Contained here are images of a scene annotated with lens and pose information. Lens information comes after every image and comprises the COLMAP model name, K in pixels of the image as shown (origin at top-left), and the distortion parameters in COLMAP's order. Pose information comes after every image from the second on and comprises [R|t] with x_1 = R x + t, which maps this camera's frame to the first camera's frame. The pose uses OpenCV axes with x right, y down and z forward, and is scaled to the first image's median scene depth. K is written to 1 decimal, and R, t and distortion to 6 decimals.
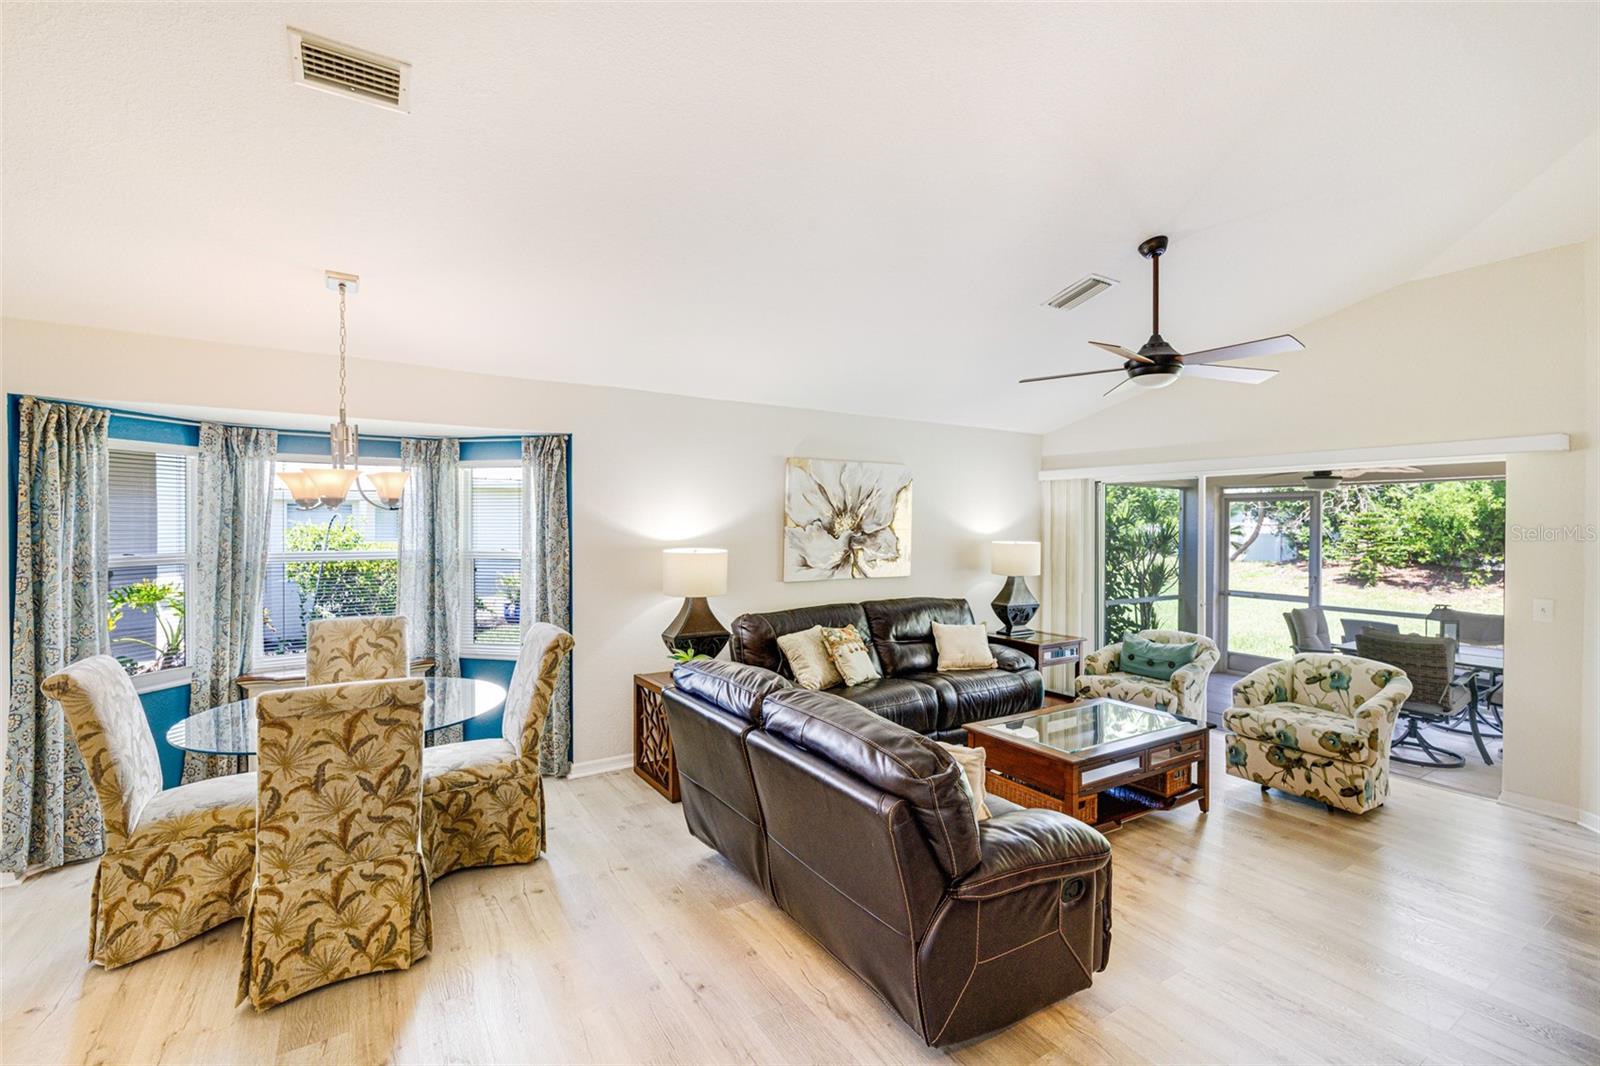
lens RADIAL K [[722.9, 0, 835.3], [0, 722.9, 529.9], [0, 0, 1]] dist [0.000354, 0.000492]
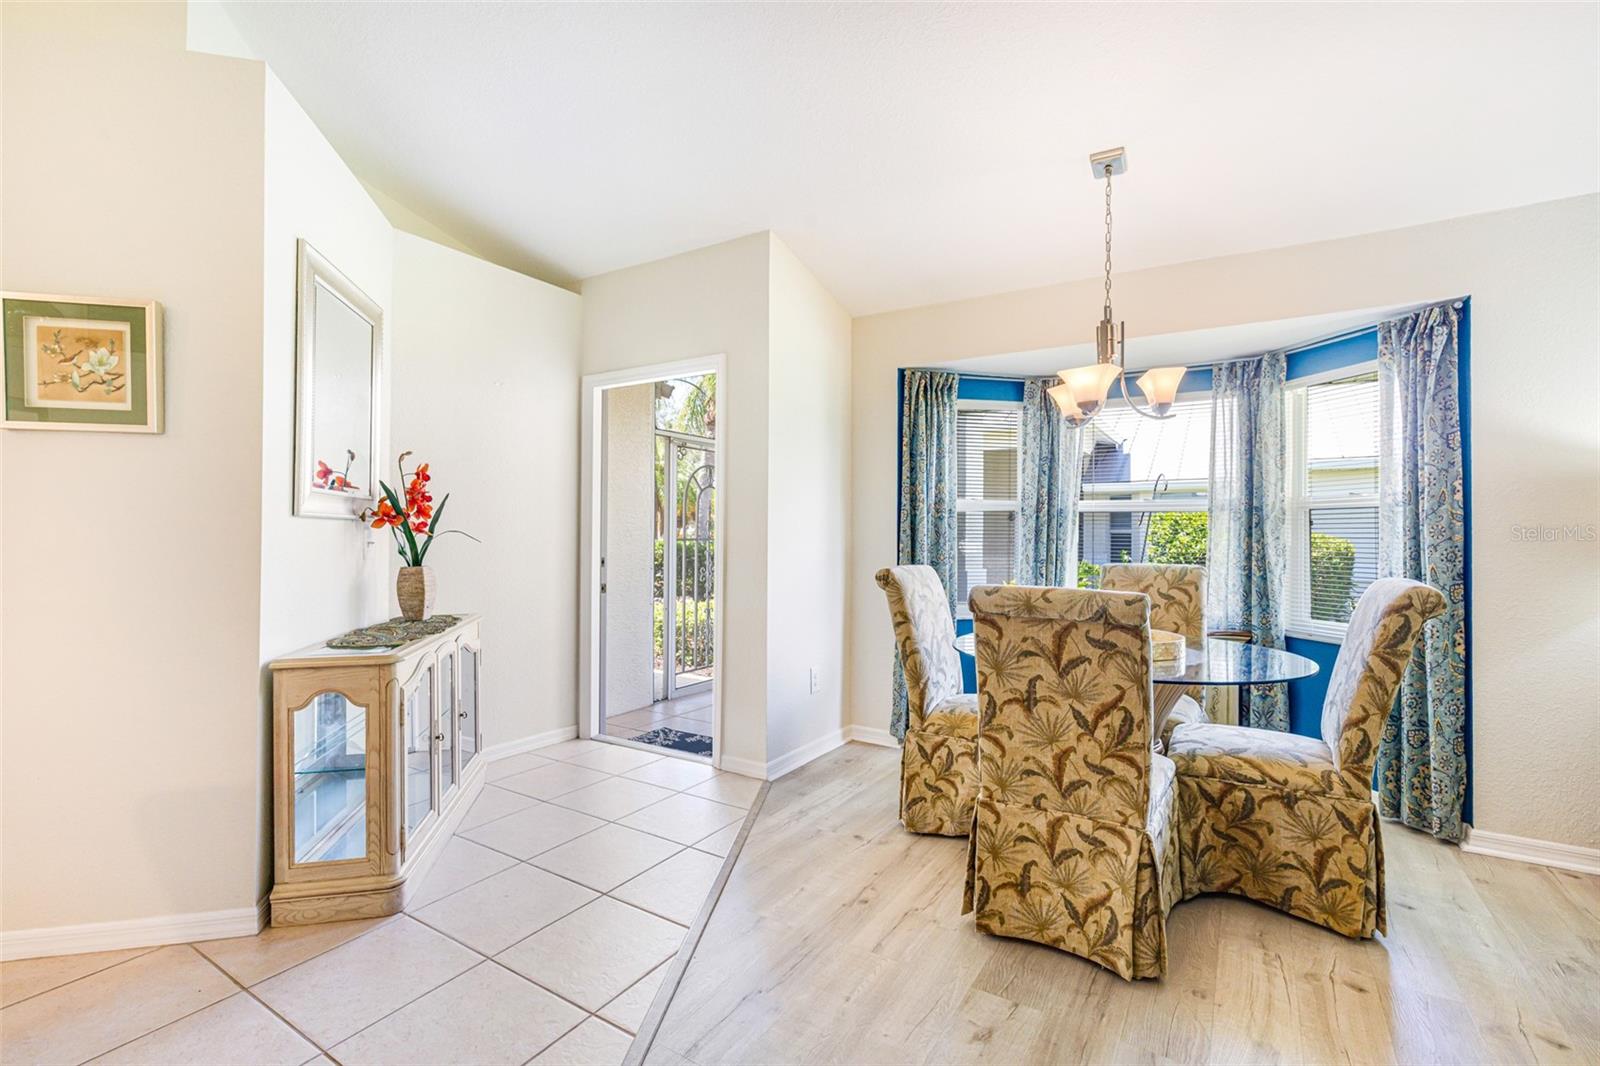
lens RADIAL K [[721.6, 0, 767.6], [0, 721.6, 529.5], [0, 0, 1]] dist [0.000318, 0.000462]
pose [[0.382964, -0.006025, -0.923743, -0.027619], [-0.017333, 0.999756, -0.013707, 0.114430], [0.923600, 0.021261, 0.382766, 0.264741]]
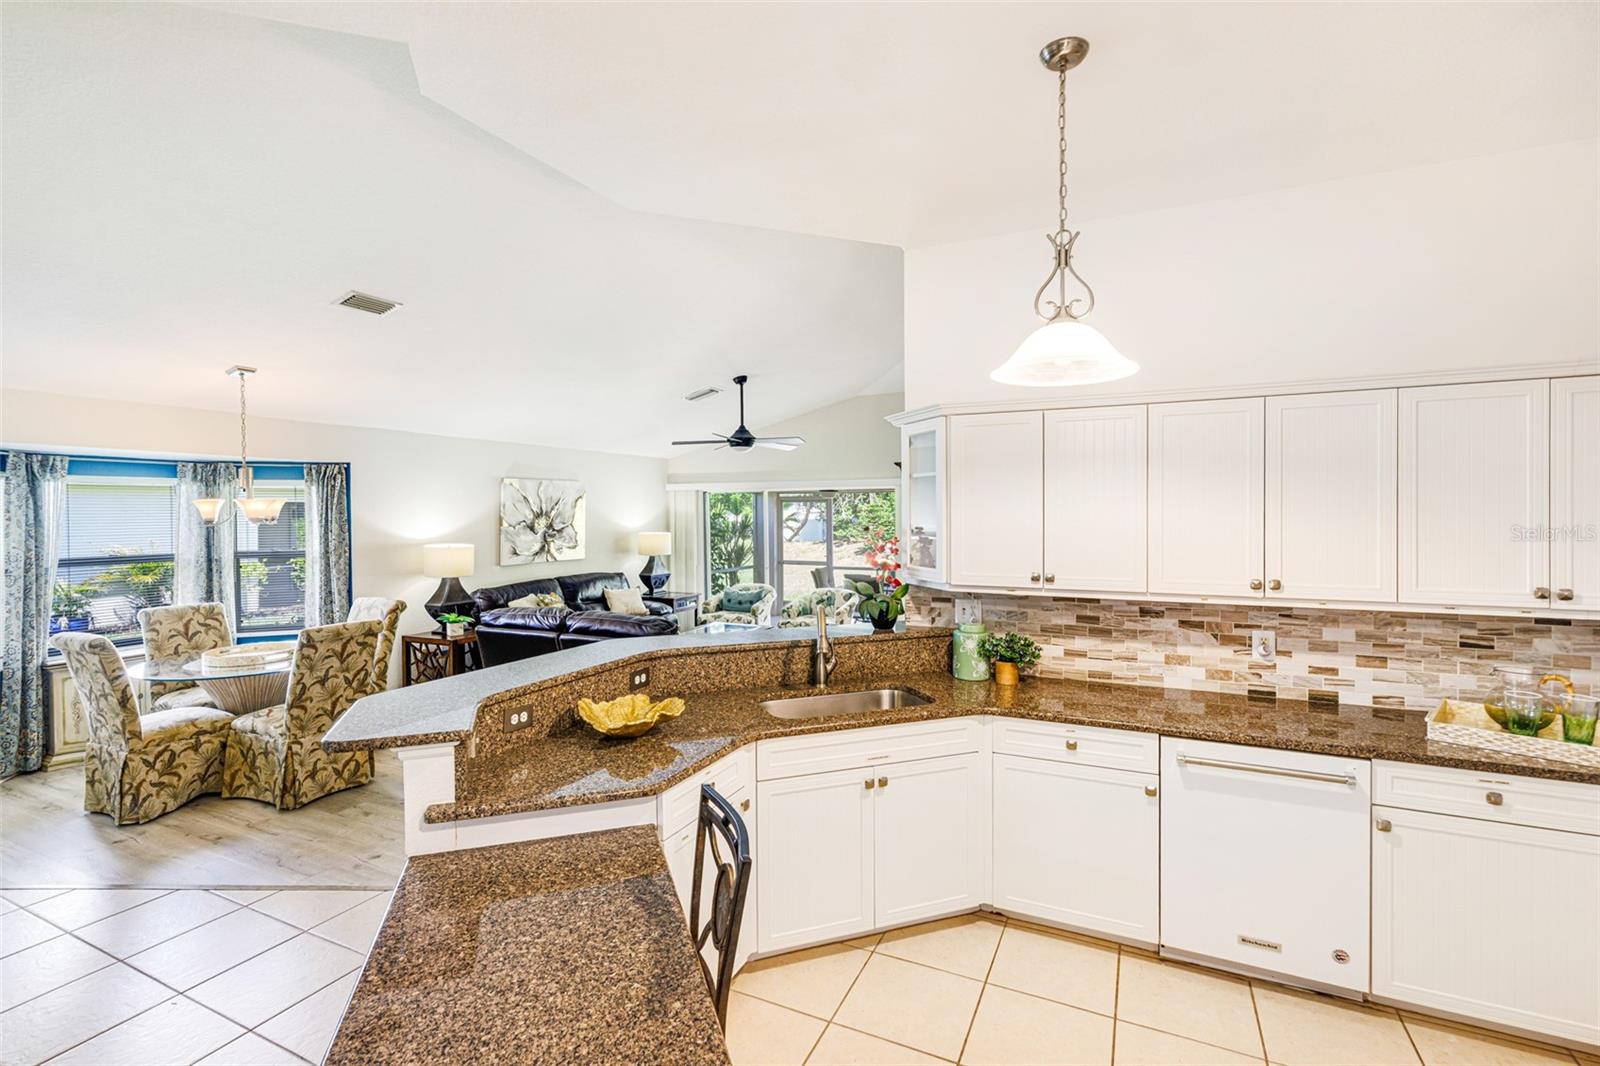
lens RADIAL K [[722.9, 0, 835.3], [0, 722.9, 529.9], [0, 0, 1]] dist [0.000354, 0.000492]
pose [[0.847152, -0.023364, 0.530836, -0.410056], [0.013516, 0.999657, 0.022429, -0.032168], [-0.531178, -0.011826, 0.847177, -0.837732]]
